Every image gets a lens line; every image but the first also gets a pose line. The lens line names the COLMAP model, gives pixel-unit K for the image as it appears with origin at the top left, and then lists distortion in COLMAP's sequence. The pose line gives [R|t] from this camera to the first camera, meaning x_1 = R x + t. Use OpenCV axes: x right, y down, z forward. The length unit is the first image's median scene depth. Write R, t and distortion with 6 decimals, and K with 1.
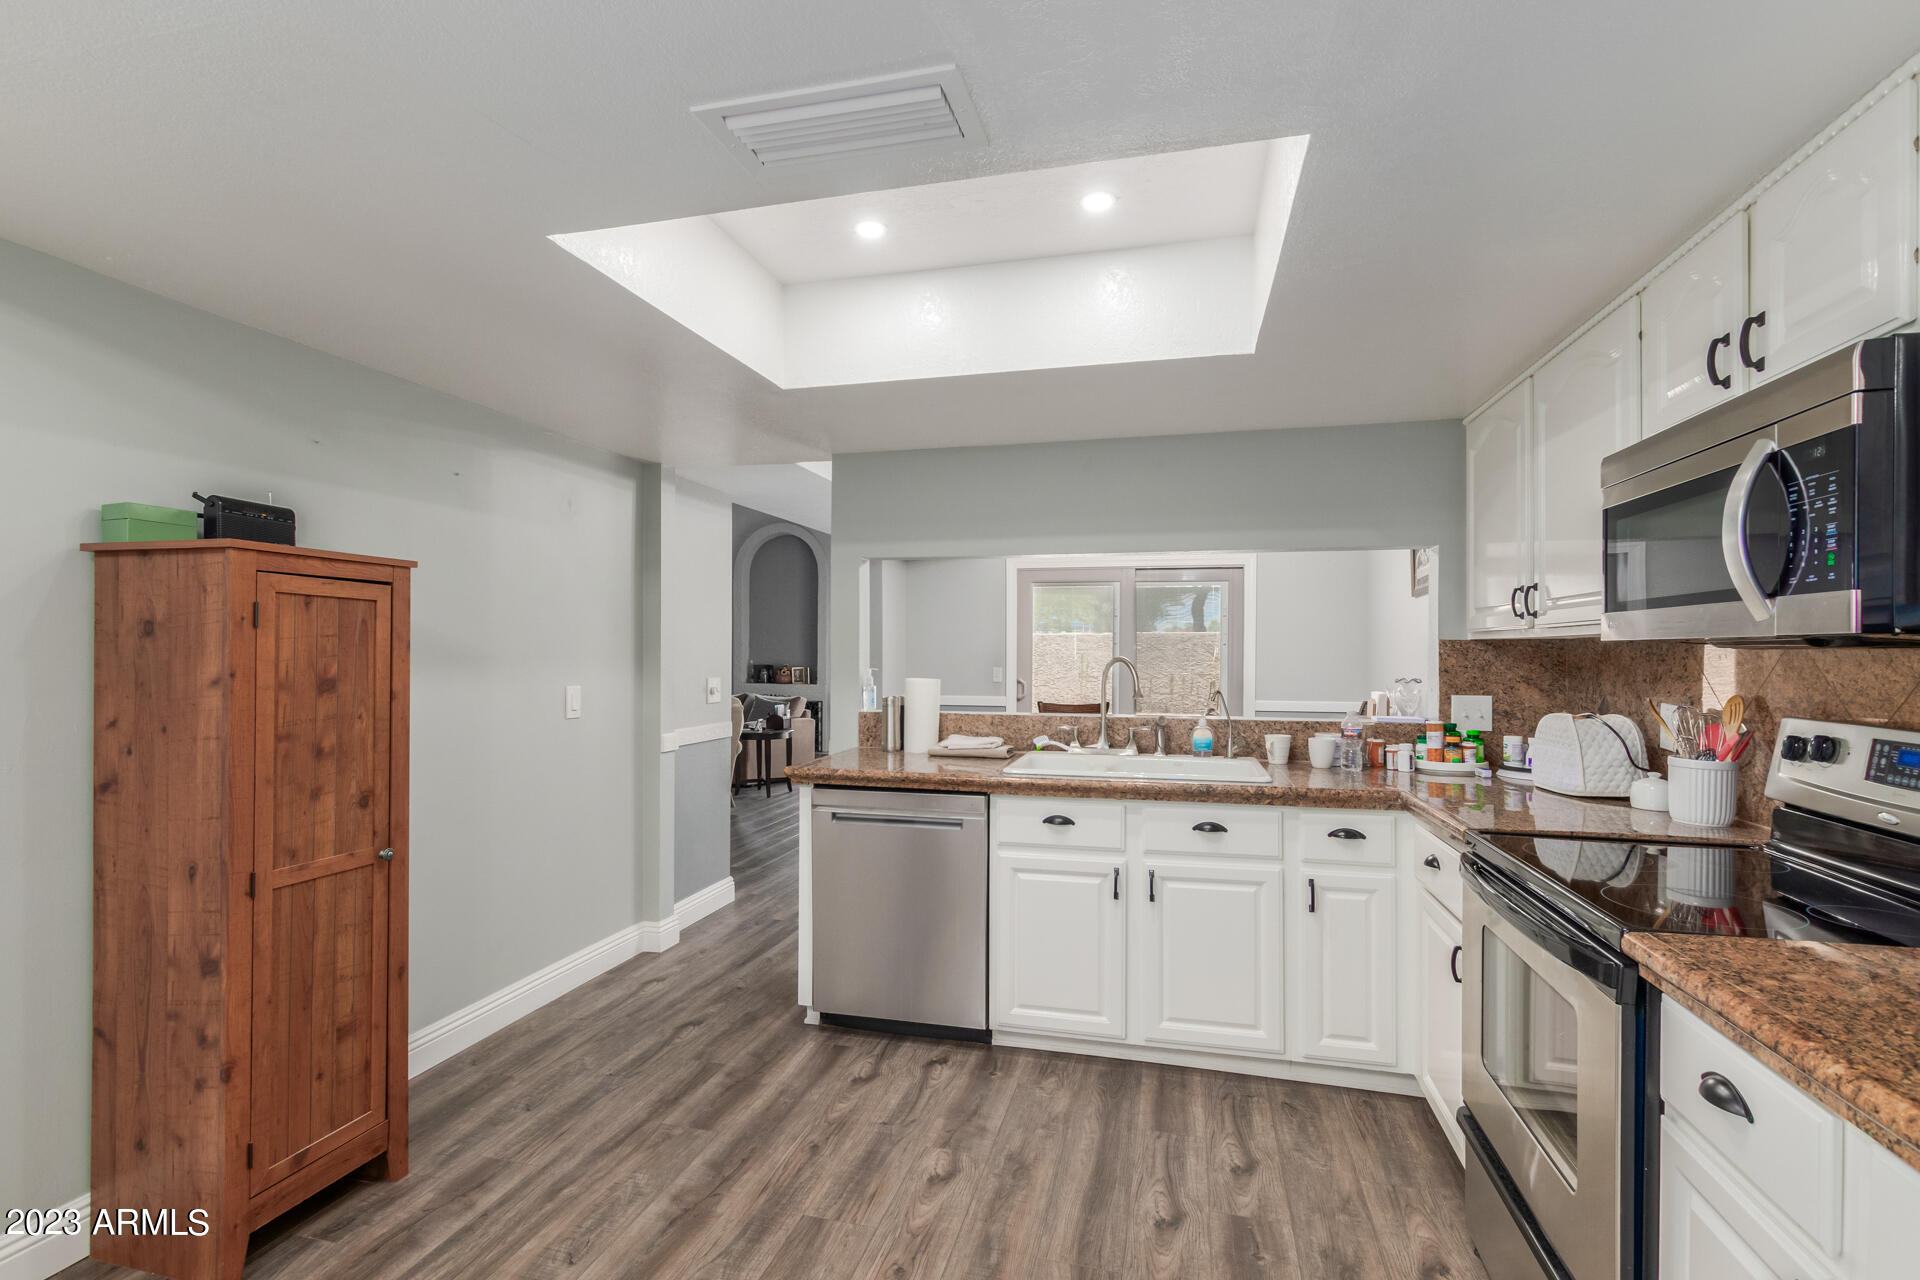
lens RADIAL K [[889.4, 0, 948.6], [0, 889.4, 653.2], [0, 0, 1]] dist [0.003616, -0.001501]
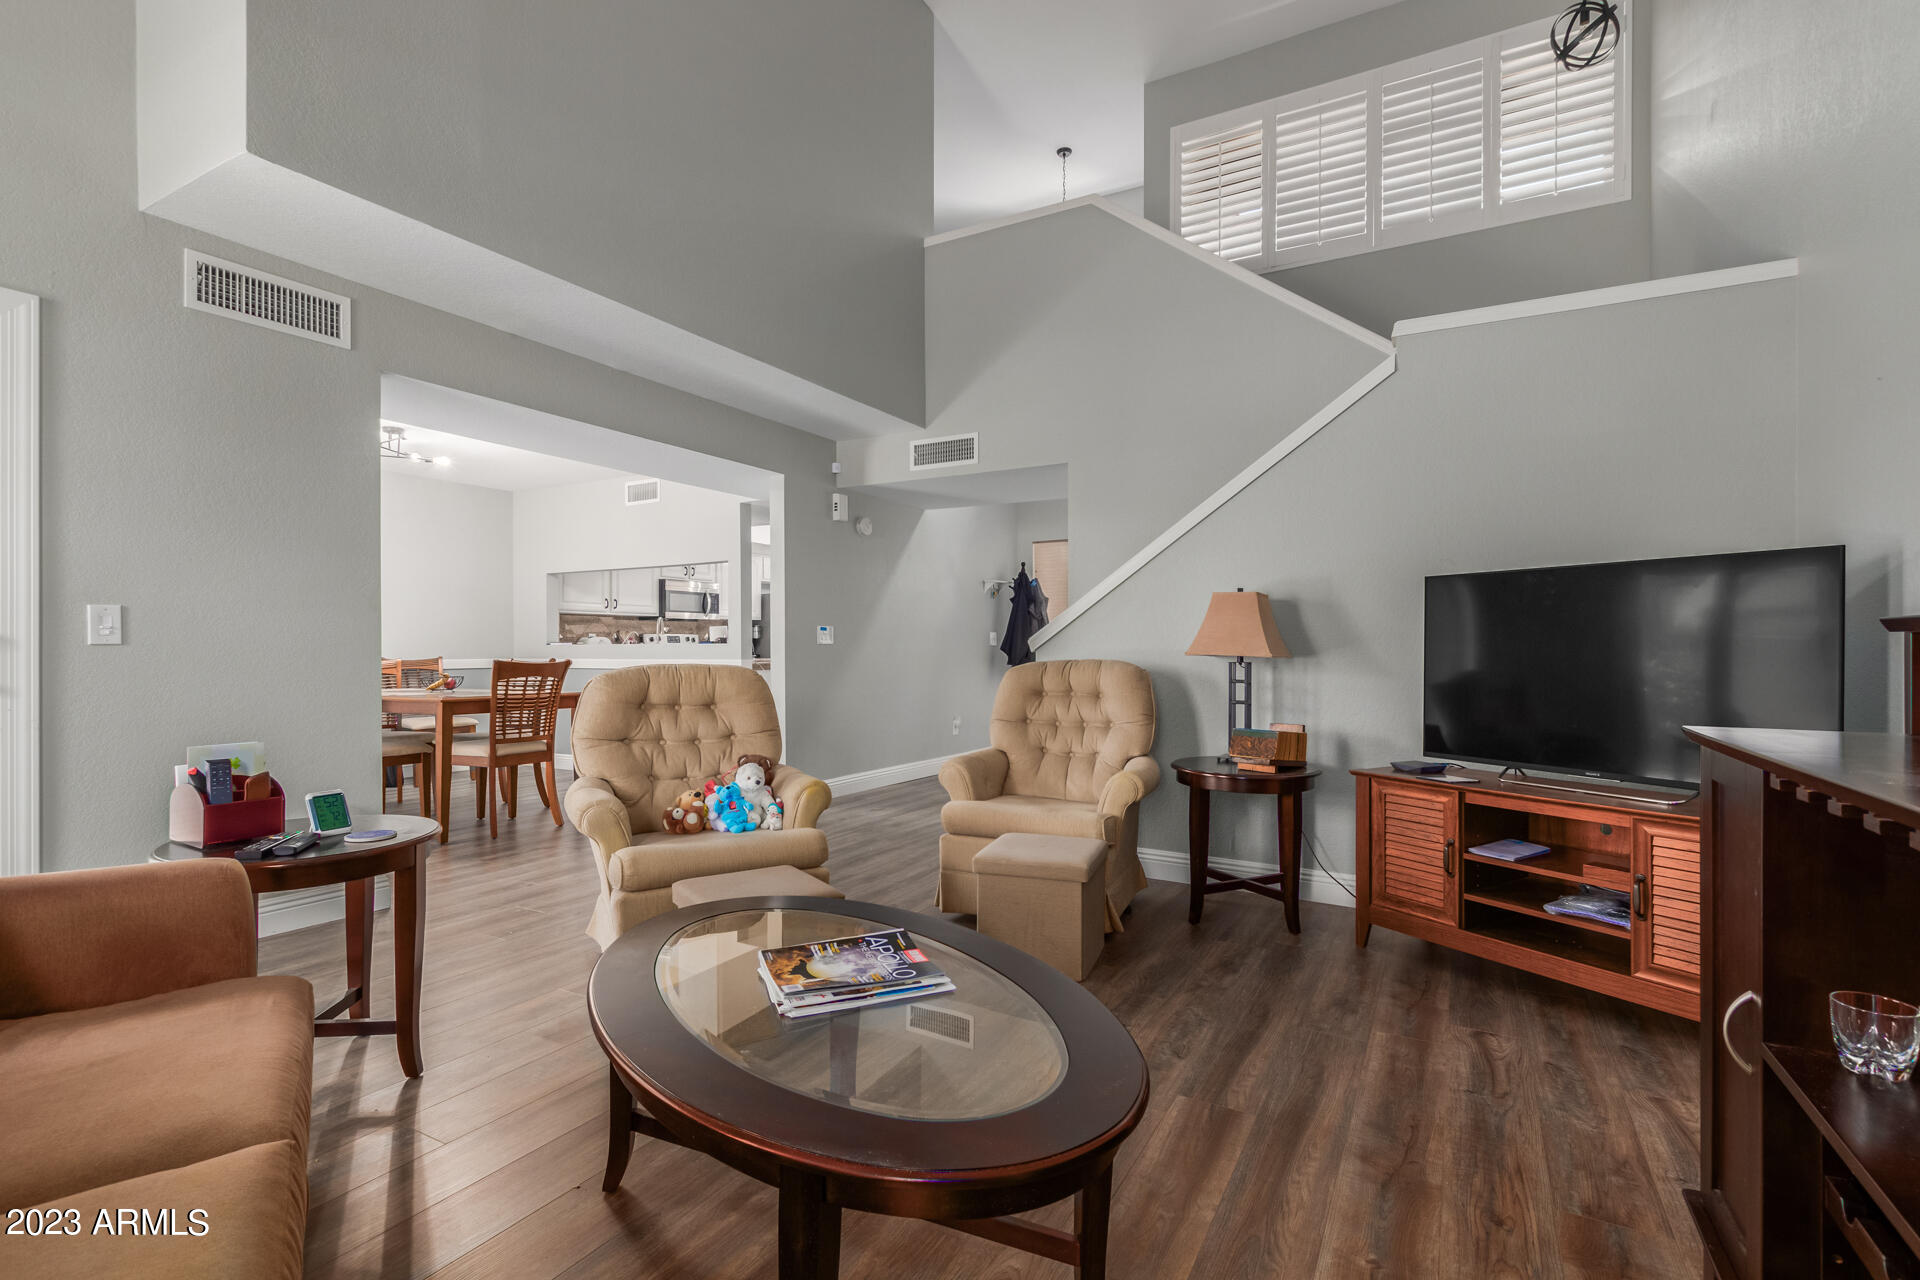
lens RADIAL K [[889.4, 0, 960.7], [0, 889.4, 644.8], [0, 0, 1]] dist [0.003616, -0.001501]
pose [[-0.968815, 0.001763, 0.247778, -1.379061], [0.001885, 0.999998, 0.000255, 0.093577], [-0.247777, 0.000714, -0.968817, 3.705719]]
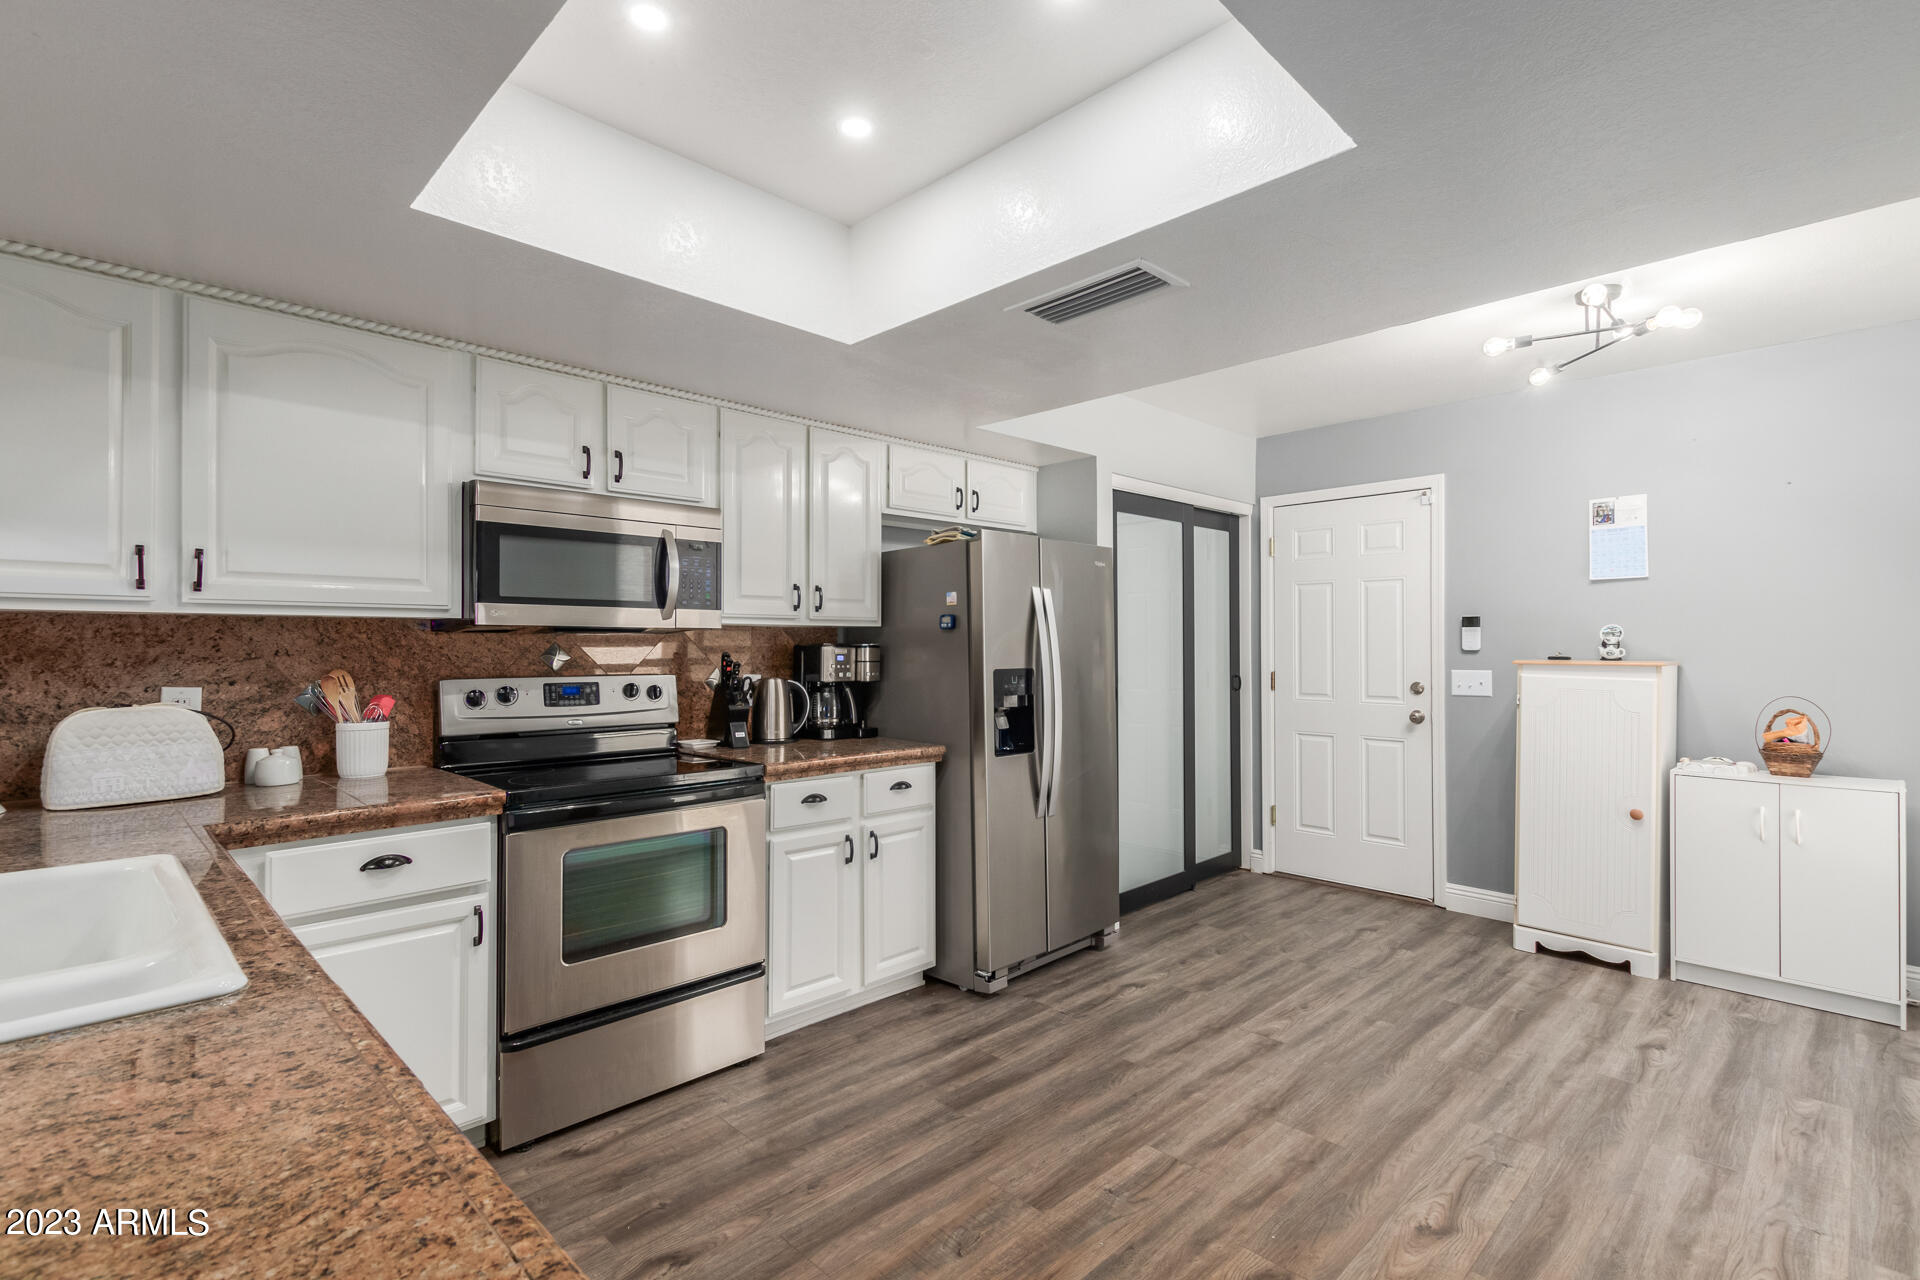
lens RADIAL K [[889.4, 0, 933.3], [0, 889.4, 640.8], [0, 0, 1]] dist [0.003616, -0.001501]
pose [[-0.858981, 0.004983, 0.511984, -0.332247], [0.002212, 0.999979, -0.006021, 0.013463], [-0.512003, -0.004039, -0.858974, 1.265950]]
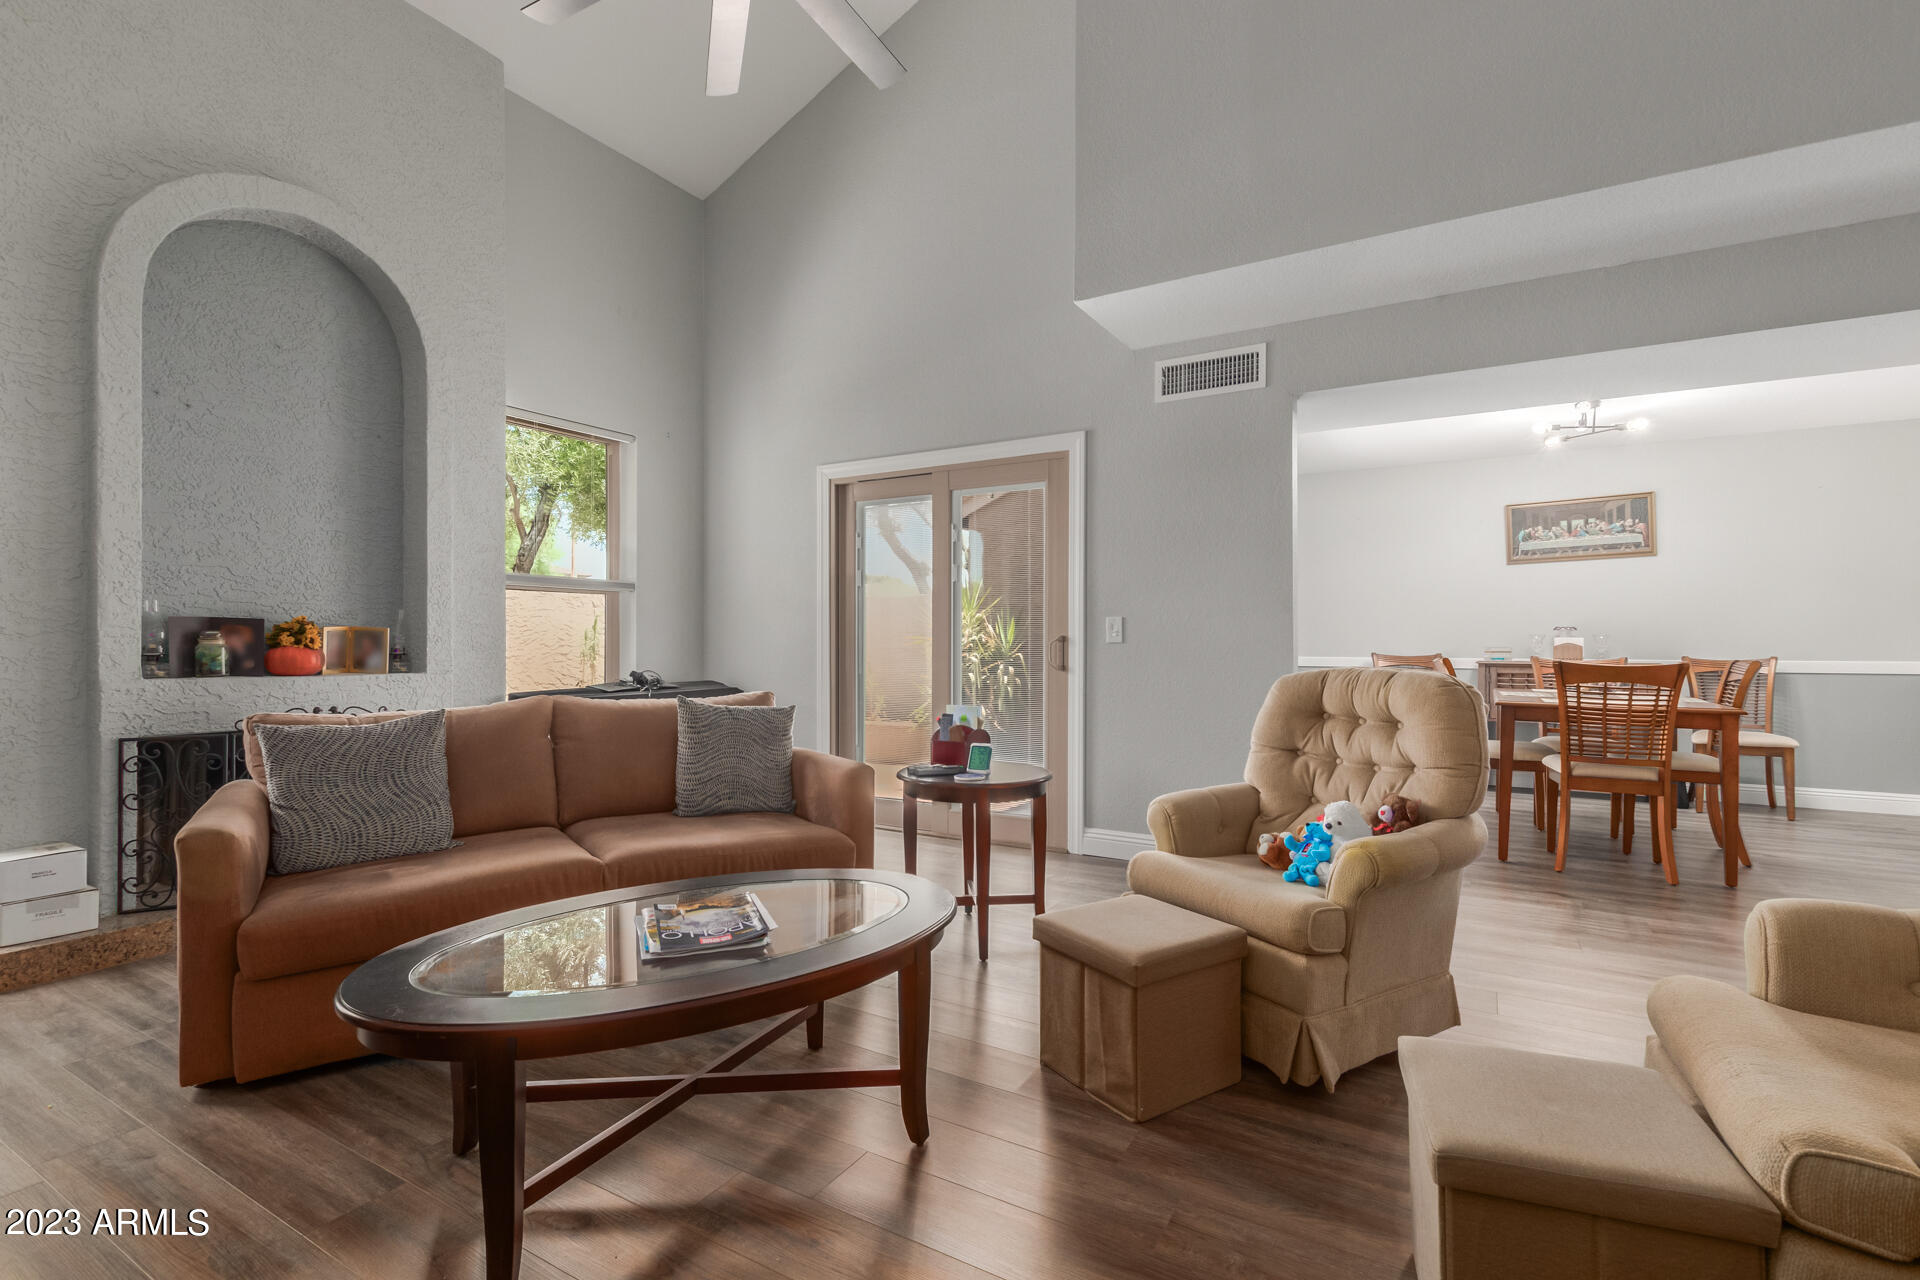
lens RADIAL K [[889.4, 0, 945.7], [0, 889.4, 639.5], [0, 0, 1]] dist [0.003616, -0.001501]
pose [[0.280367, 0.002399, 0.959890, -1.778976], [0.000828, 0.999996, -0.002741, 0.089985], [-0.959892, 0.001564, 0.280364, 2.769667]]
